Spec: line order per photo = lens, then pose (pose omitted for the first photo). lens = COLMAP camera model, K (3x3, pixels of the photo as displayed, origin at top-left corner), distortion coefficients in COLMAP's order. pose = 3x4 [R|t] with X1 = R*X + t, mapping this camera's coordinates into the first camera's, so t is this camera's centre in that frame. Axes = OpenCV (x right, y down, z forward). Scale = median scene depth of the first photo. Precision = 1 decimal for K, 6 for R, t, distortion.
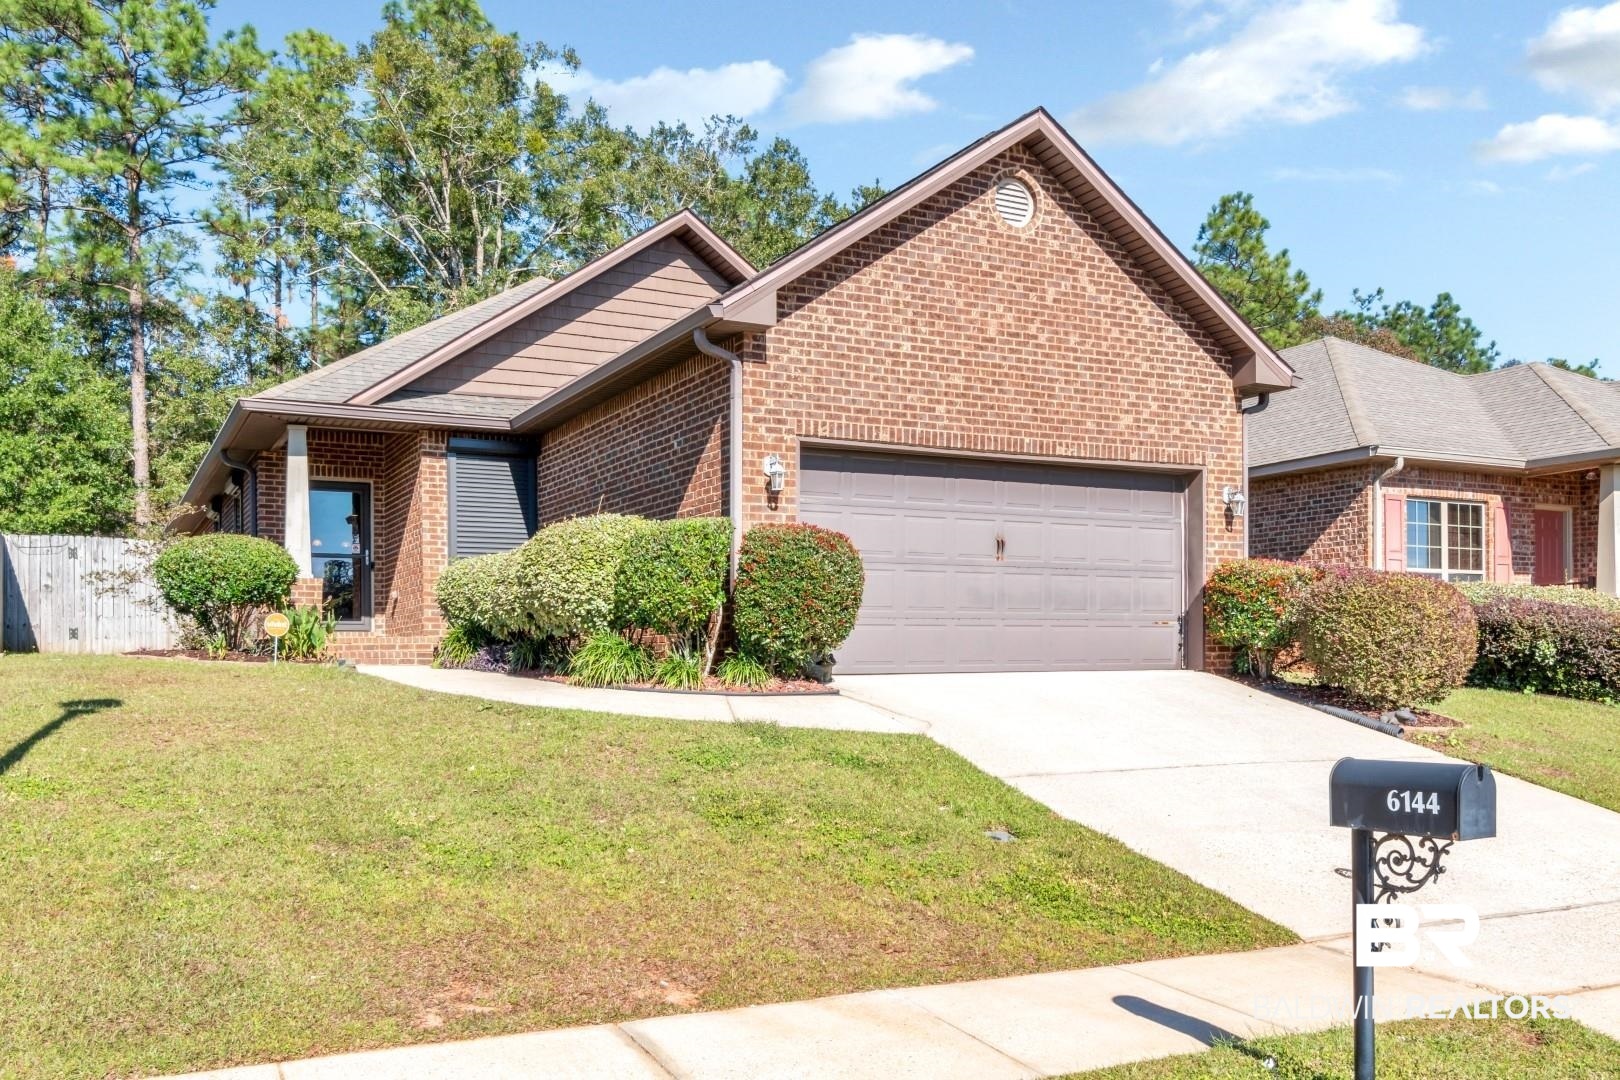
lens RADIAL K [[1381.6, 0, 805.2], [0, 1381.6, 680.7], [0, 0, 1]] dist [0.003972, -0.005683]
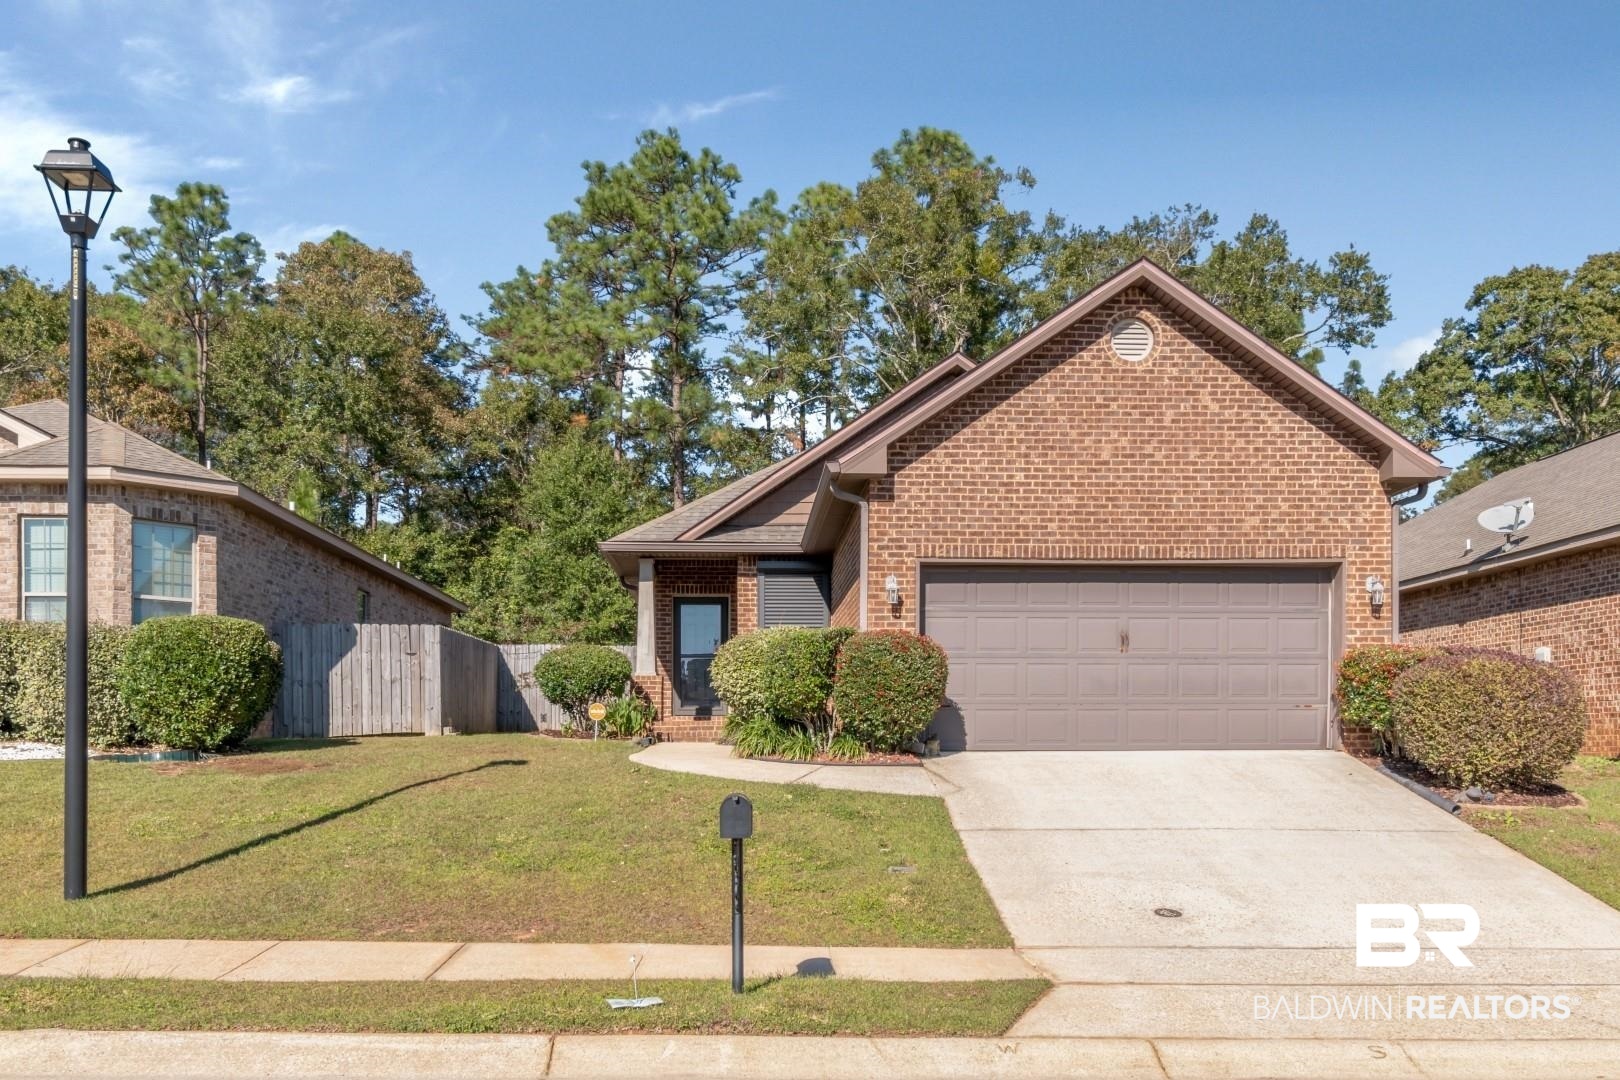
lens RADIAL K [[1381.6, 0, 787.9], [0, 1381.6, 785.6], [0, 0, 1]] dist [0.003972, -0.005683]
pose [[0.904681, 0.018394, -0.425692, 0.370111], [-0.011056, 0.999745, 0.019703, 0.003733], [0.425946, -0.013119, 0.904654, -0.155083]]
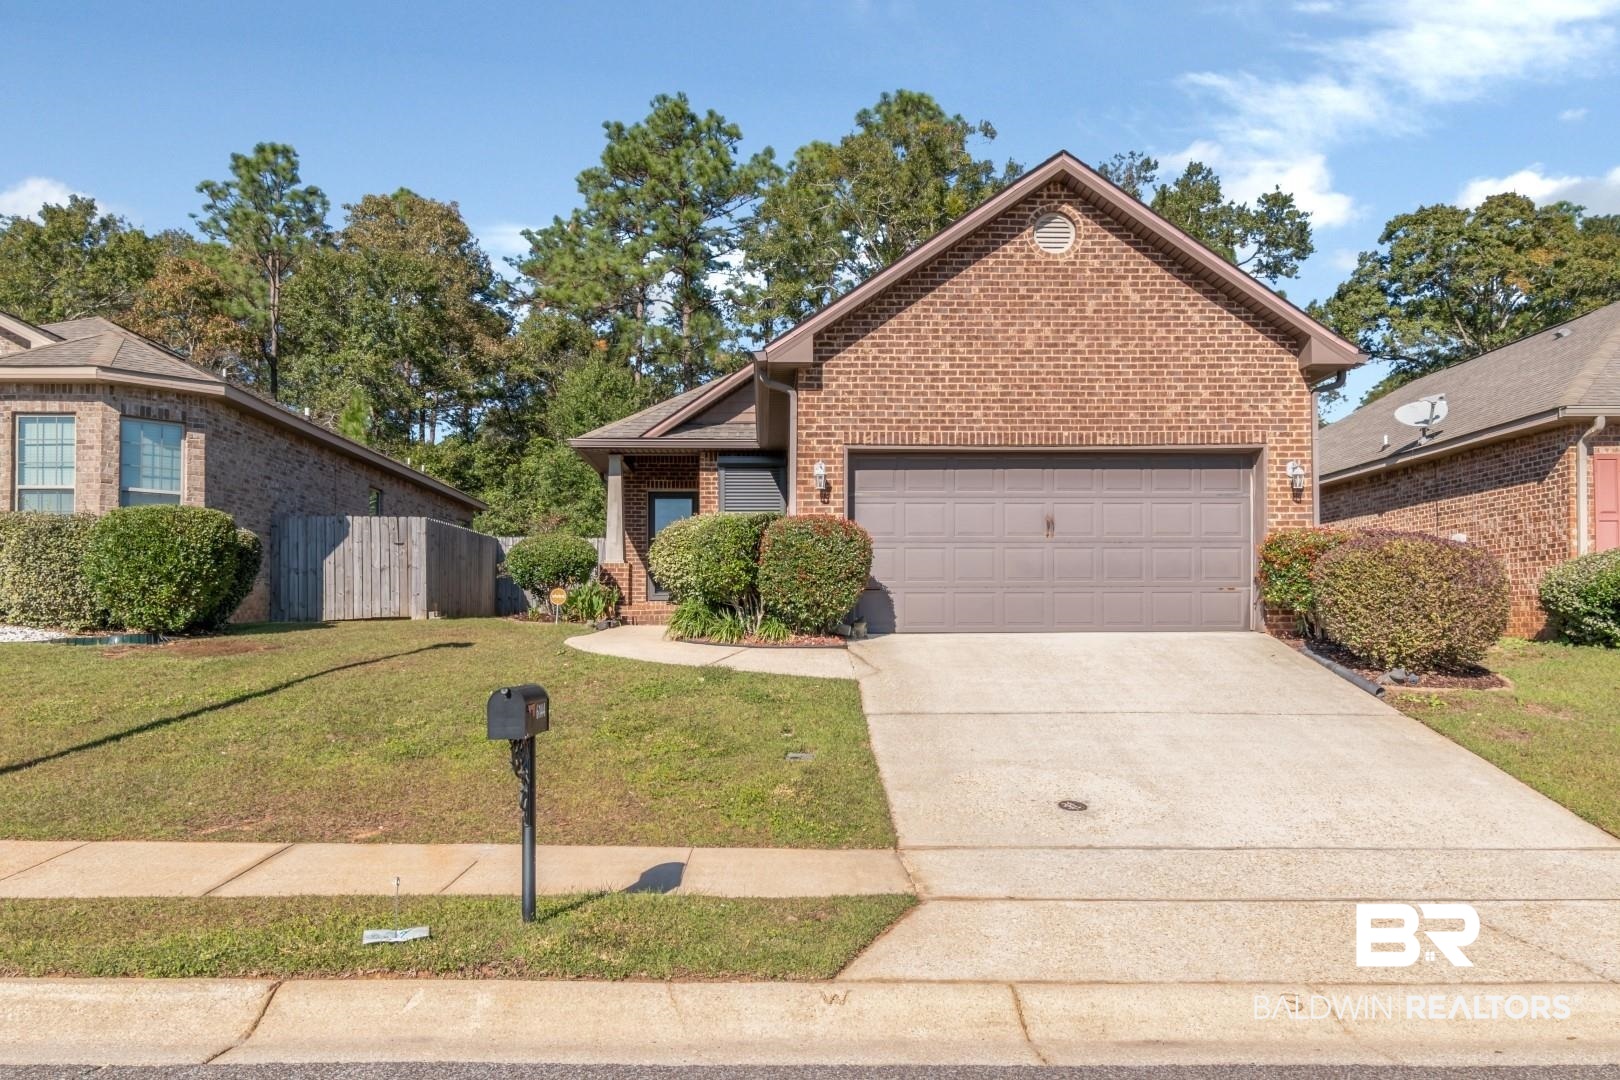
lens RADIAL K [[1167.4, 0, 790.3], [0, 1167.4, 627.0], [0, 0, 1]] dist [0.003709, -0.002825]
pose [[0.898412, 0.003977, -0.439136, 0.369887], [-0.009729, 0.999894, -0.010848, 0.002315], [0.439046, 0.014018, 0.898355, 0.012268]]
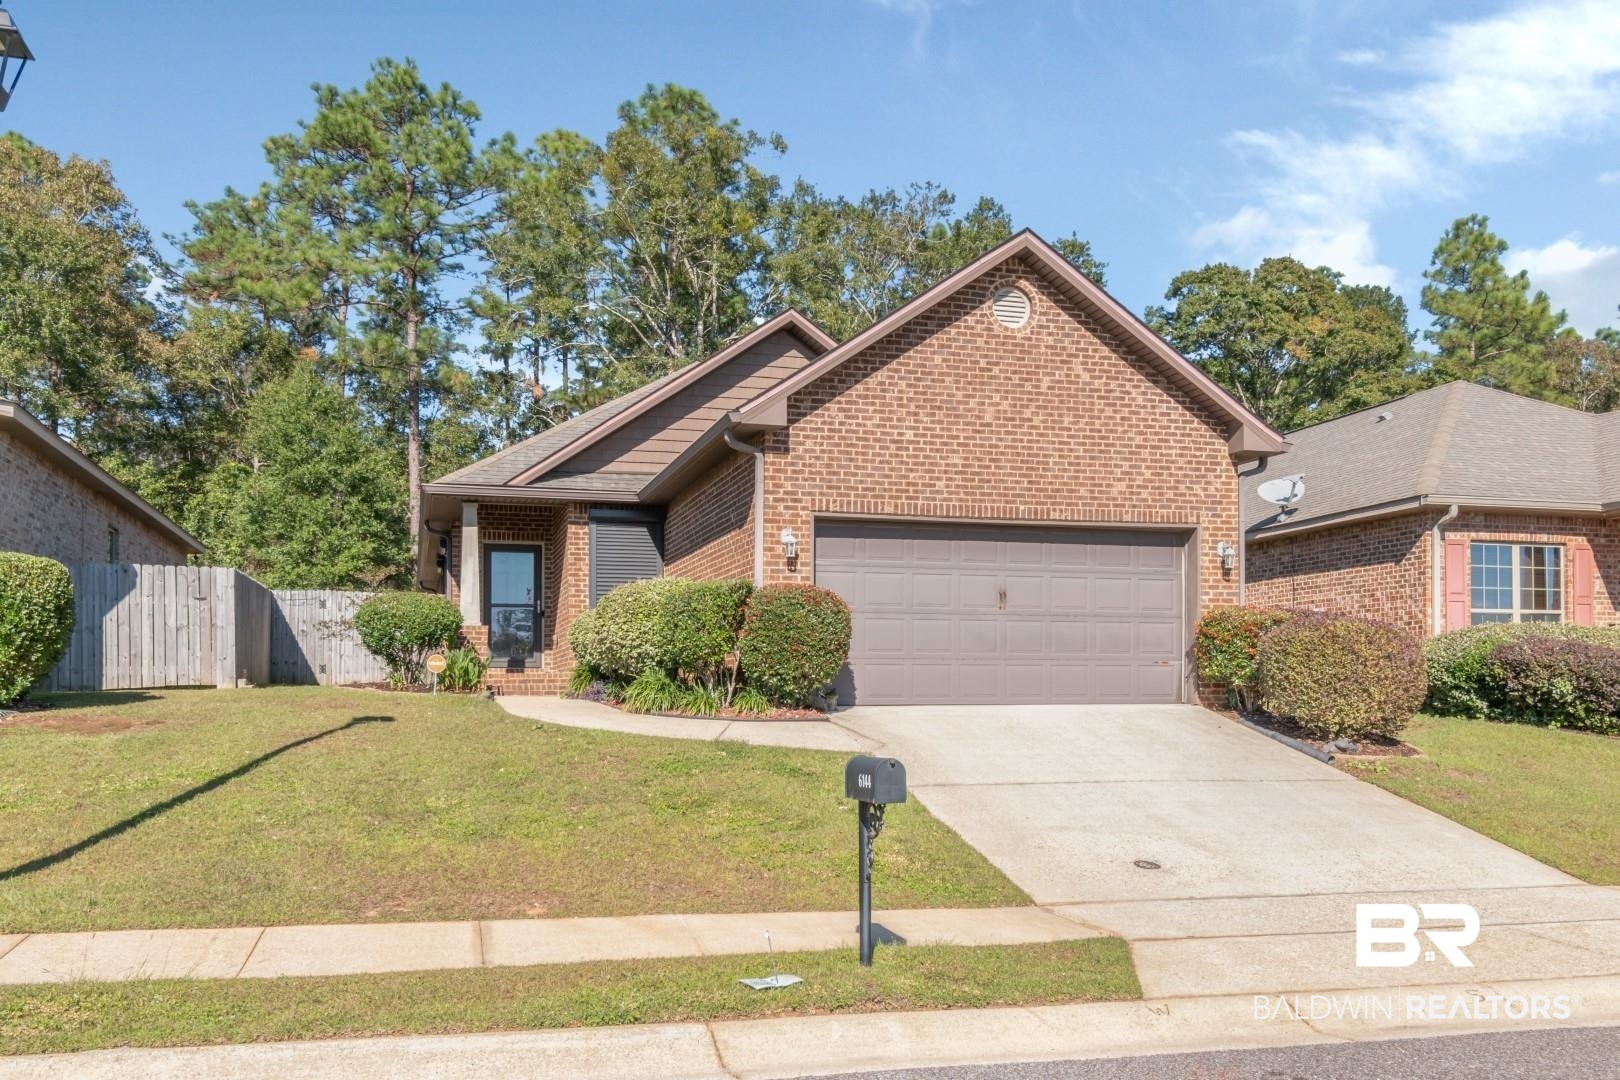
lens RADIAL K [[1381.6, 0, 795.4], [0, 1381.6, 697.5], [0, 0, 1]] dist [0.003972, -0.005683]
pose [[0.978614, 0.005785, -0.205626, 0.205724], [-0.008253, 0.999904, -0.011146, 0.002286], [0.205541, 0.012605, 0.978567, -0.182119]]
